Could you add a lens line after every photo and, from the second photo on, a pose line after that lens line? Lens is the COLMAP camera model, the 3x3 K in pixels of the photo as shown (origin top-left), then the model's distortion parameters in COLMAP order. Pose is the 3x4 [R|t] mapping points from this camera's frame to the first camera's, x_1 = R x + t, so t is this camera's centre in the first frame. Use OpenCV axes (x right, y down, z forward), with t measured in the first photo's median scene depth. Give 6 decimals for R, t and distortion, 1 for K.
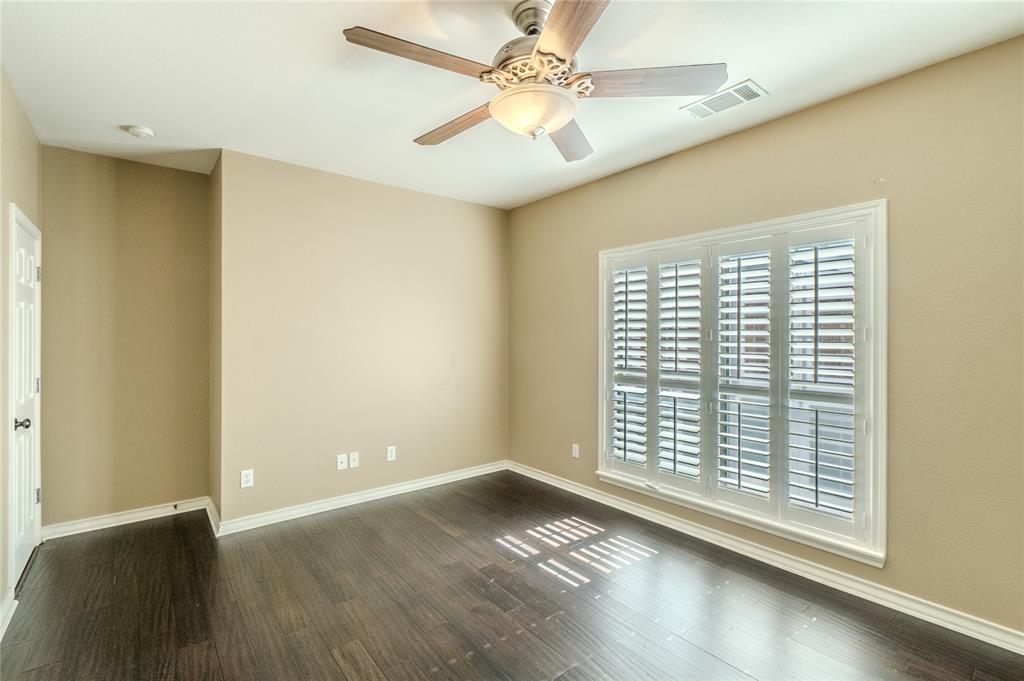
lens RADIAL K [[455.8, 0, 517.9], [0, 455.8, 334.4], [0, 0, 1]] dist [-0.004520, -0.011271]
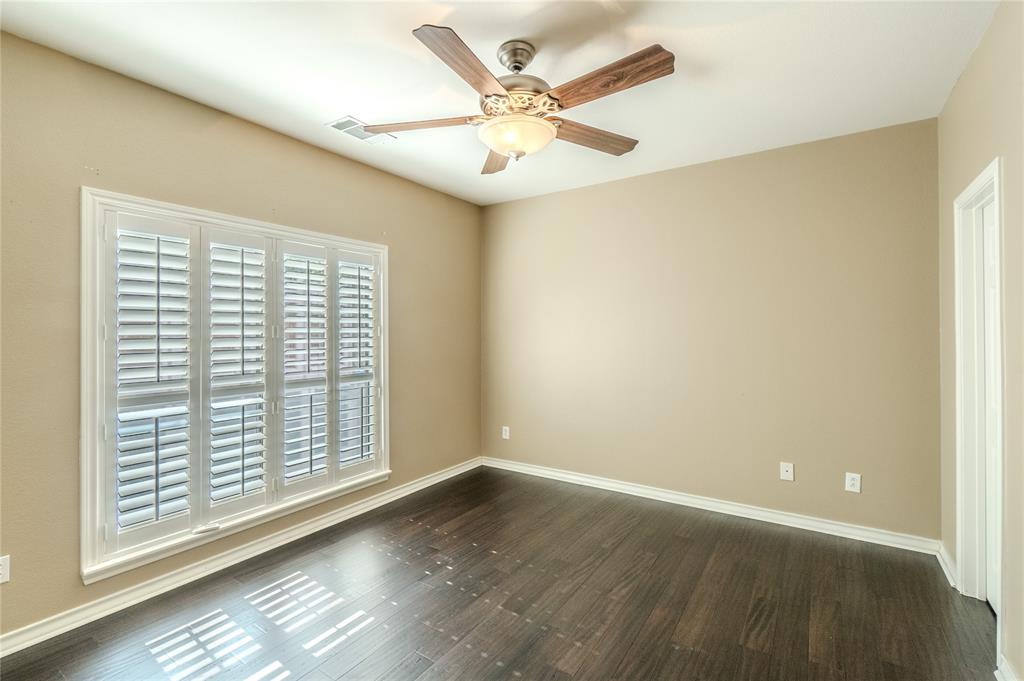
lens RADIAL K [[455.8, 0, 514.4], [0, 455.8, 335.3], [0, 0, 1]] dist [-0.004520, -0.011271]
pose [[-0.297463, -0.002263, 0.954731, -0.669553], [0.004255, 0.999984, 0.003696, 0.007002], [-0.954724, 0.005162, -0.297449, 0.831501]]
